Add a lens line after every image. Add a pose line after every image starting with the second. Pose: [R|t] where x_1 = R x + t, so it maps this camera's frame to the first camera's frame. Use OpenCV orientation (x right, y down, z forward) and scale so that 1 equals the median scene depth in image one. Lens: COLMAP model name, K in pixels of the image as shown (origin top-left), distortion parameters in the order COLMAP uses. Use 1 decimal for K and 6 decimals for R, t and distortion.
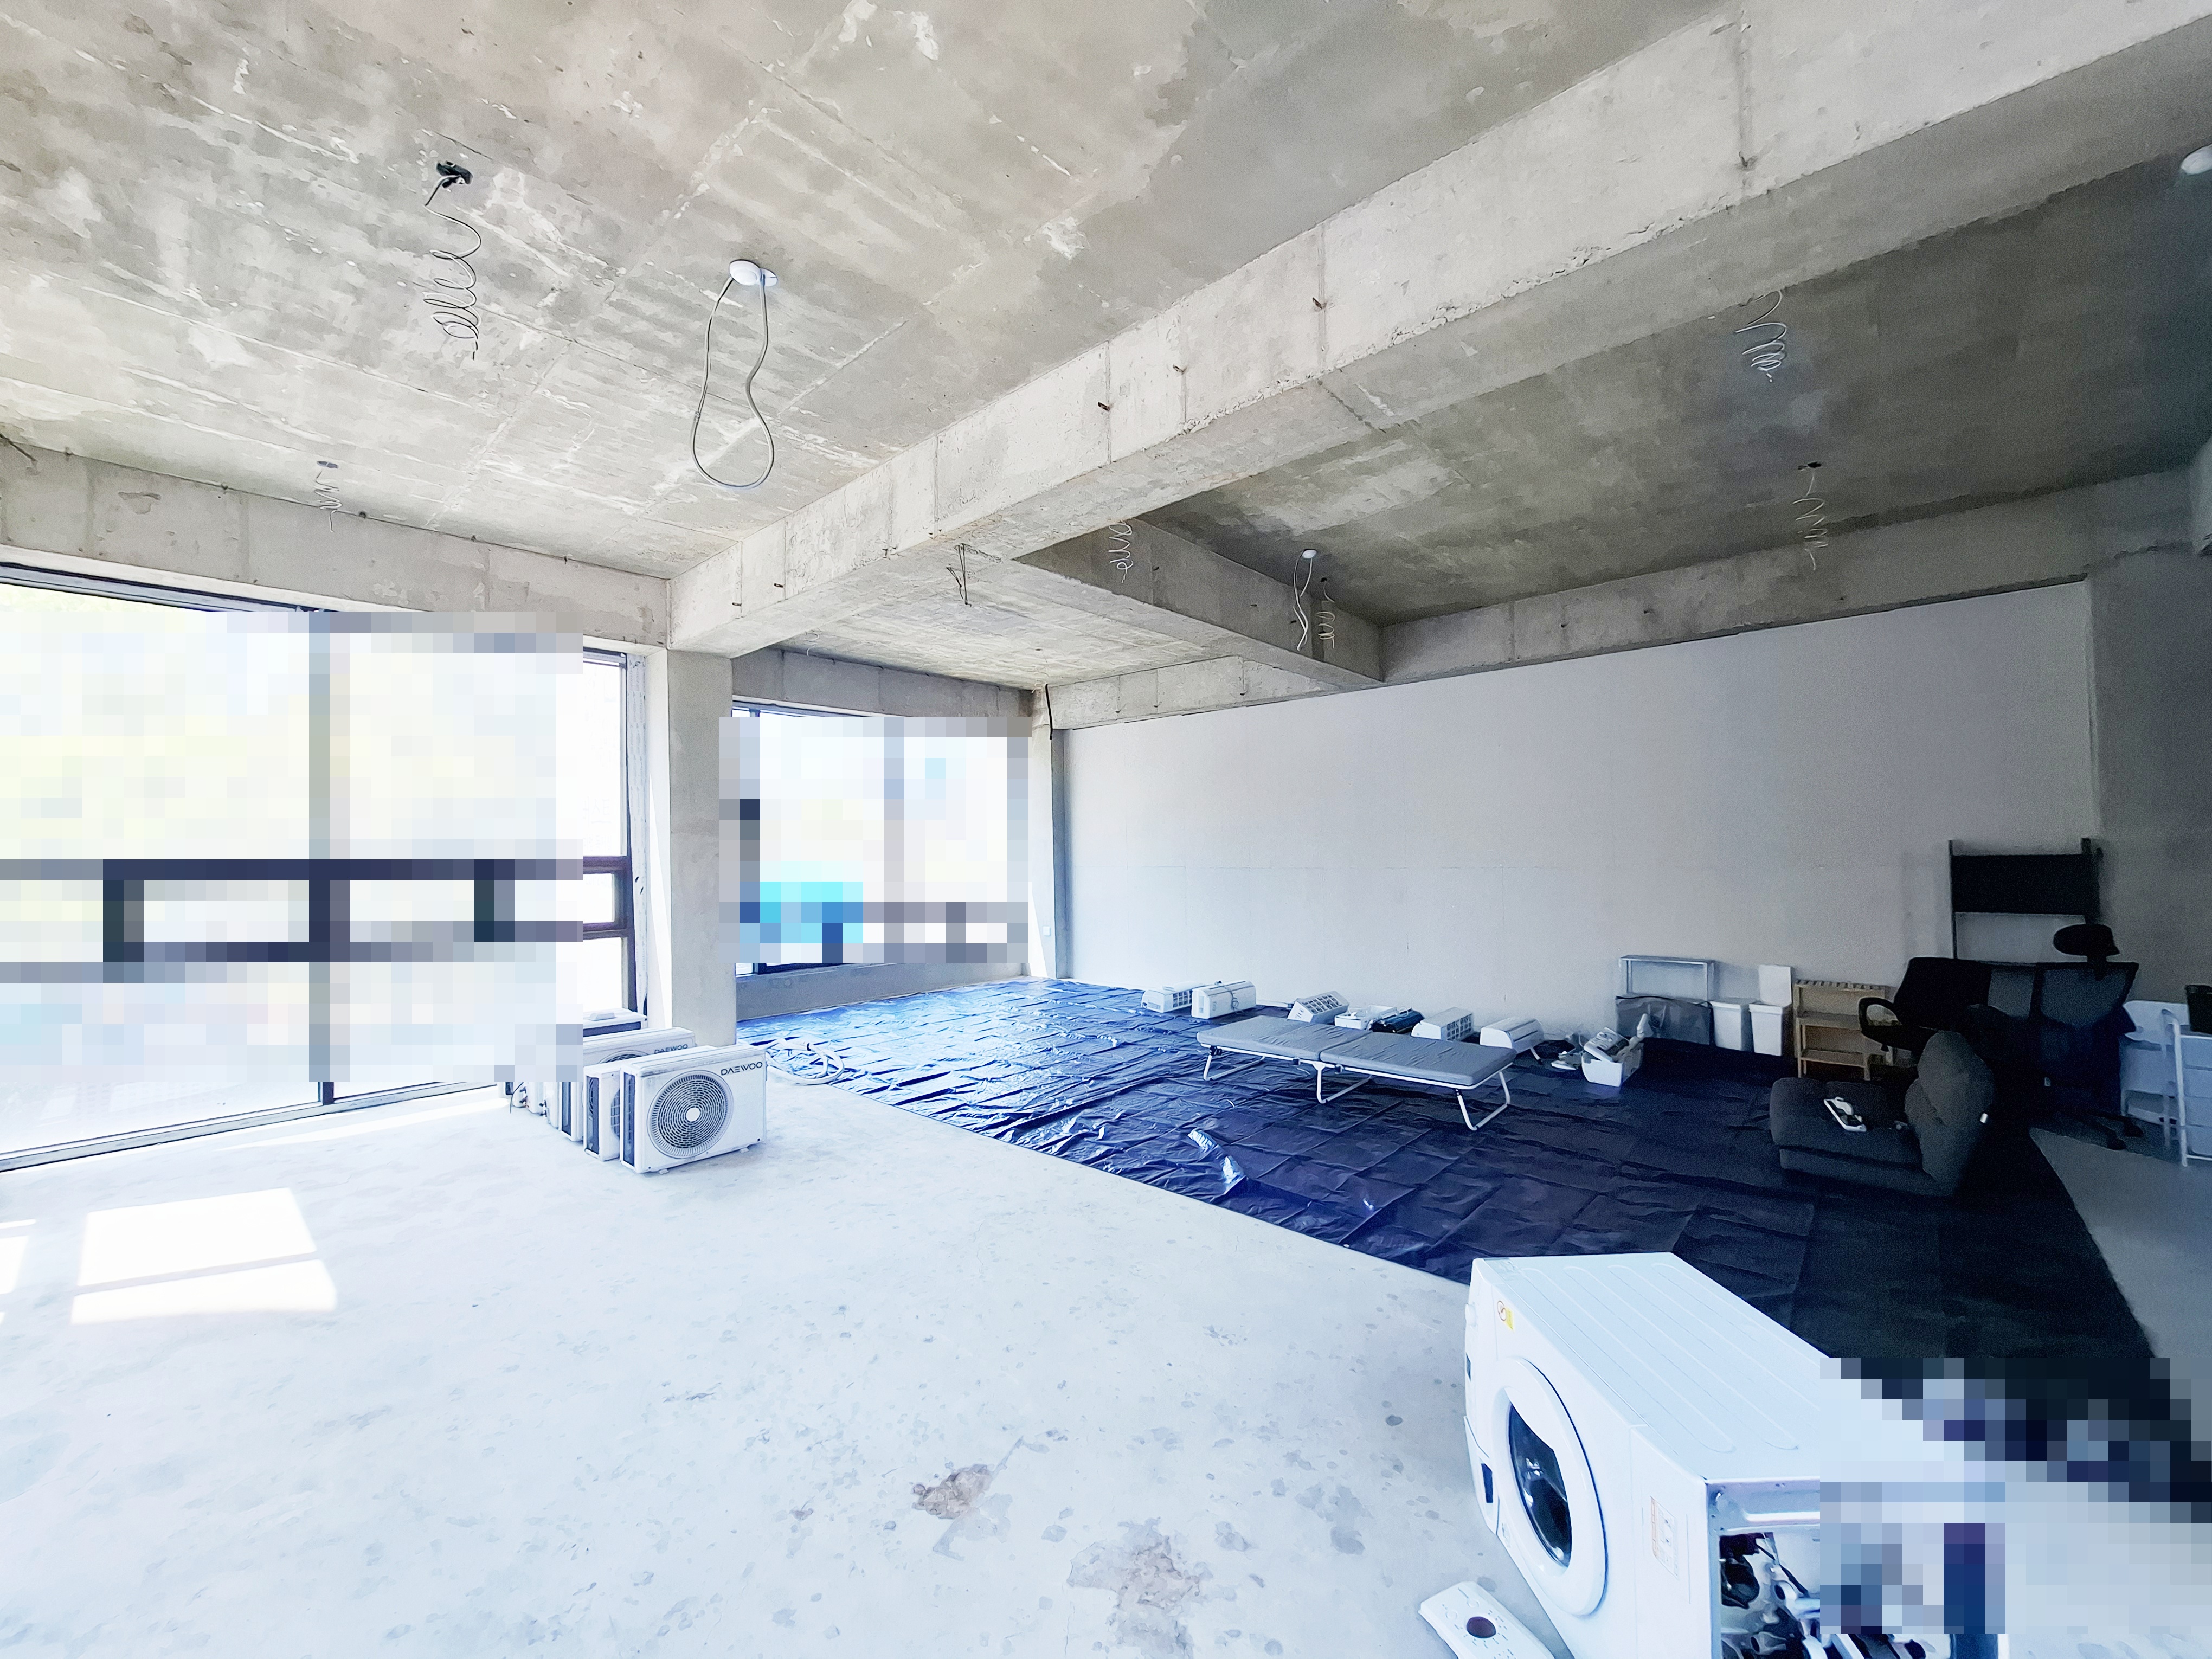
lens RADIAL K [[874.4, 0, 1099.8], [0, 874.4, 838.9], [0, 0, 1]] dist [-0.014706, 0.002658]
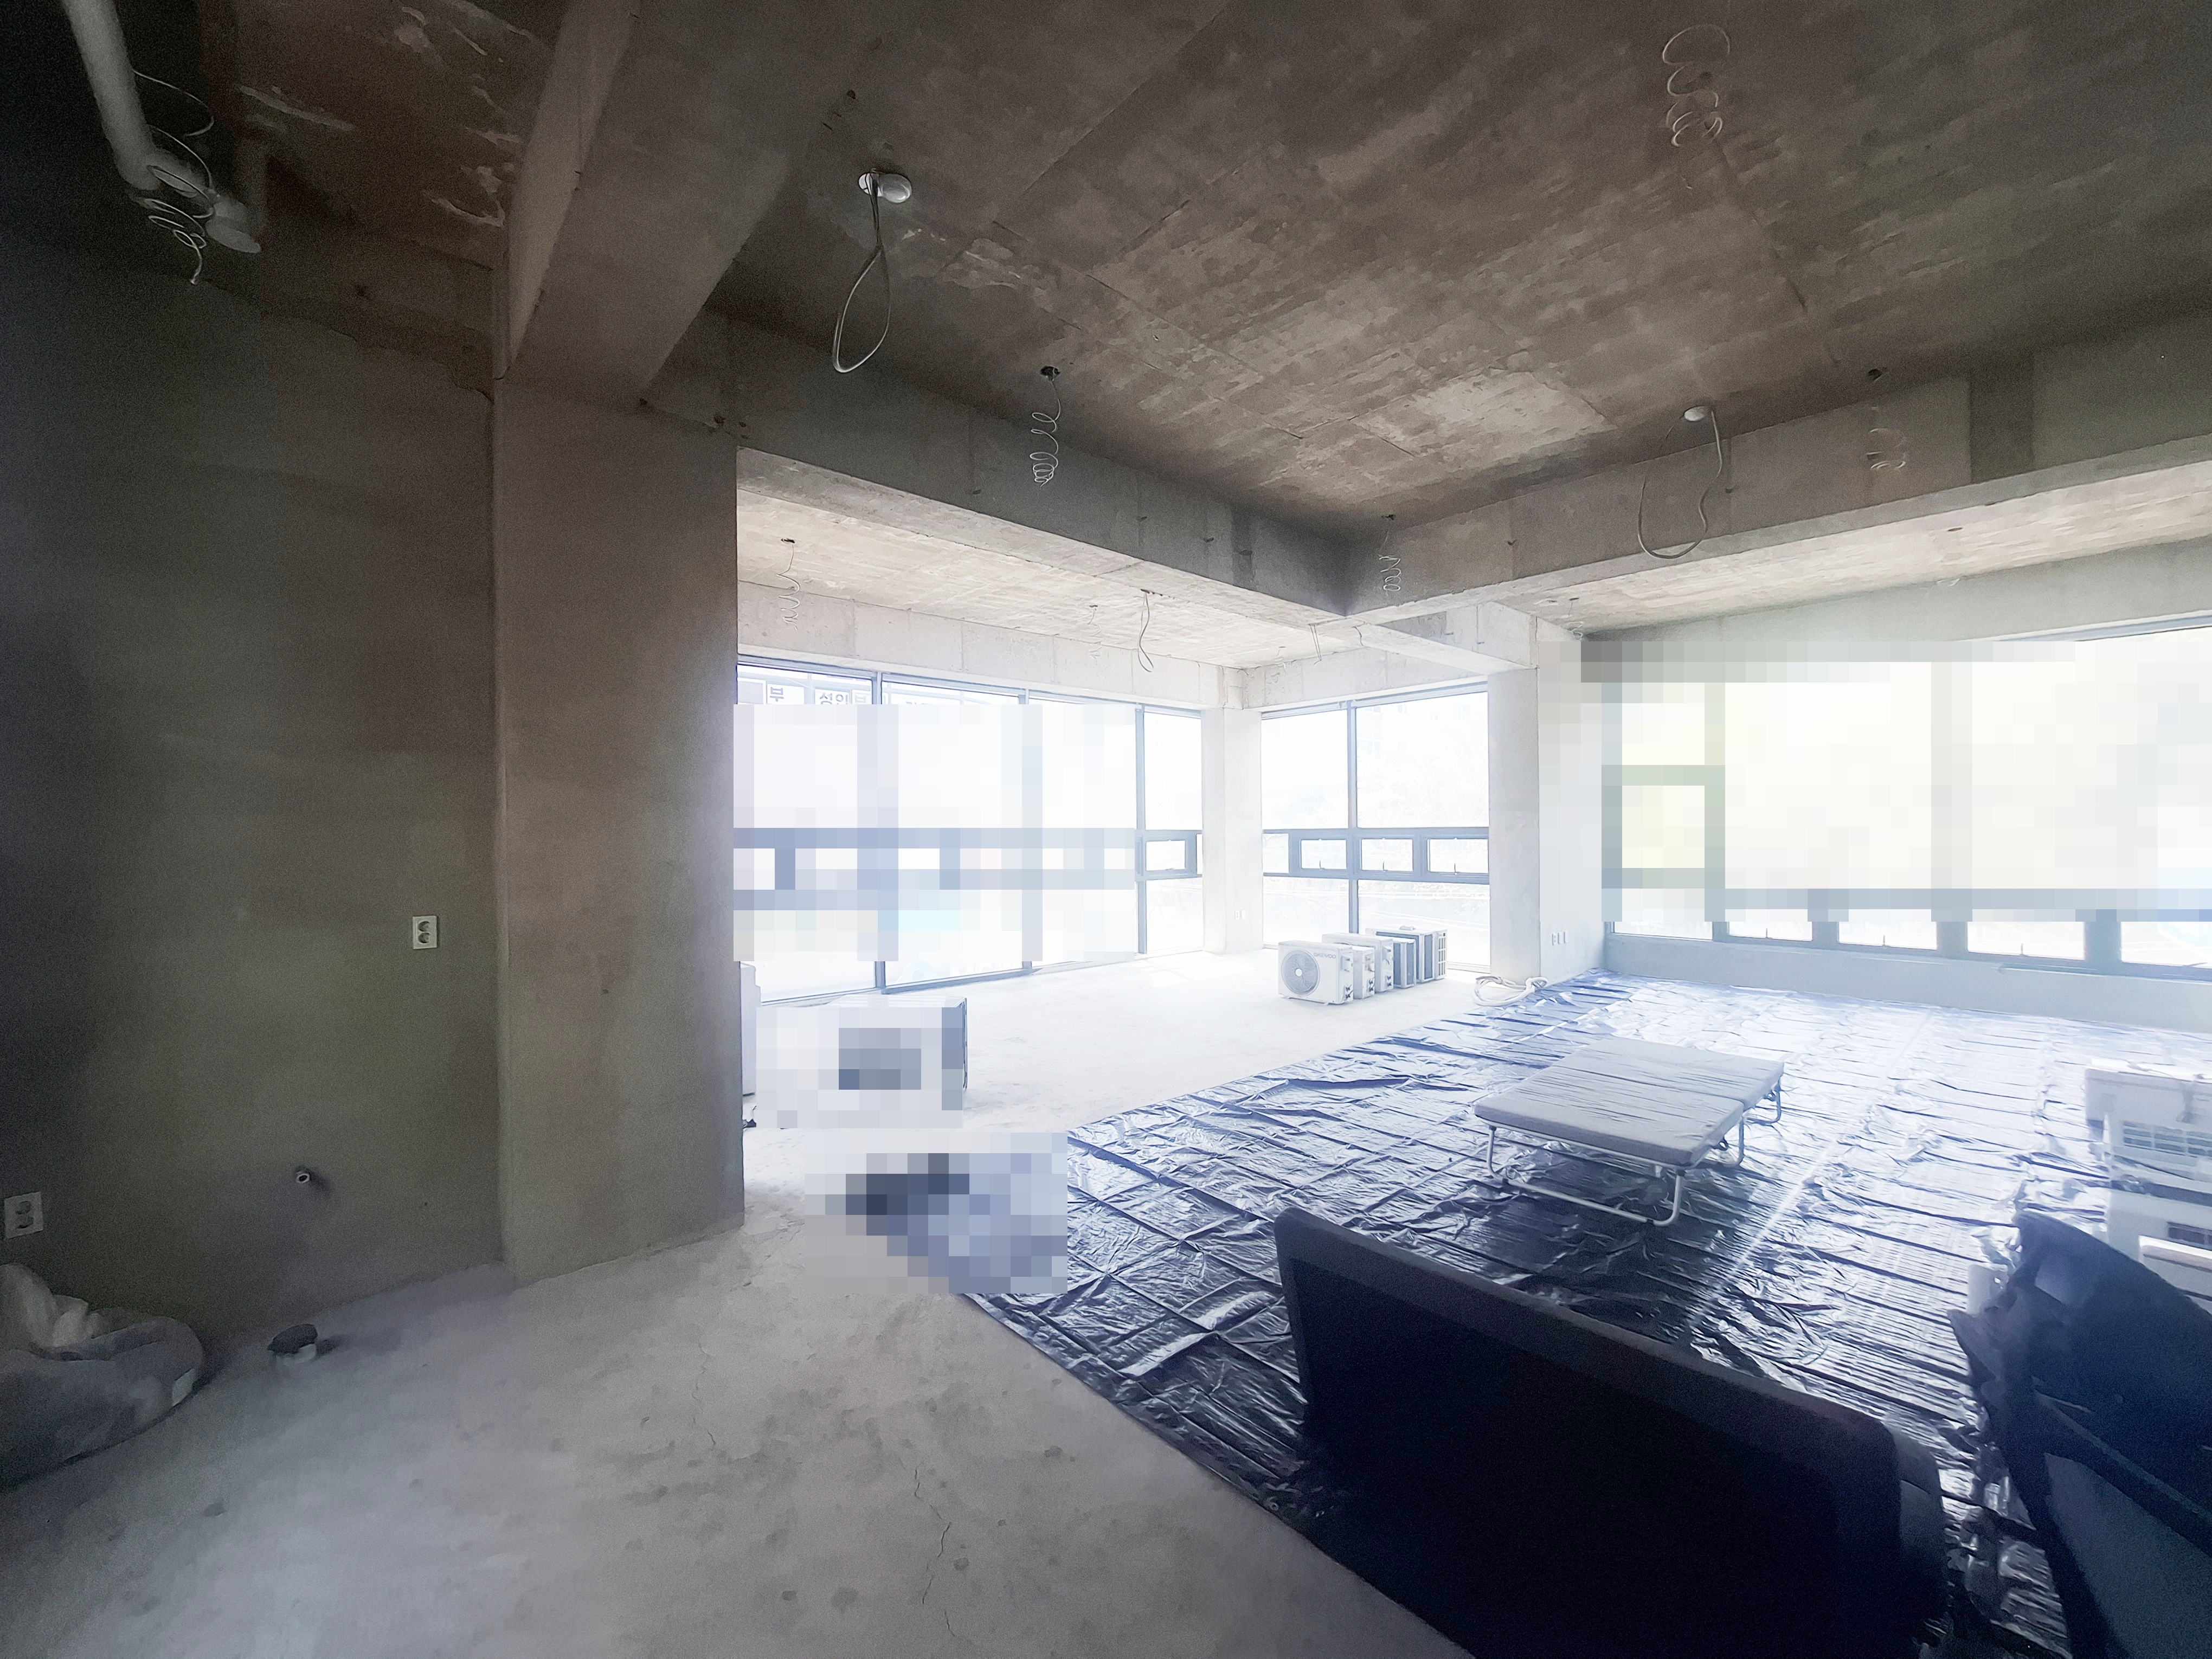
lens RADIAL K [[874.4, 0, 1101.7], [0, 874.4, 833.6], [0, 0, 1]] dist [-0.014706, 0.002658]
pose [[-0.107737, 0.016049, -0.994050, 1.254095], [0.026731, 0.999555, 0.013240, -0.007158], [0.993820, -0.025145, -0.108118, 0.728040]]
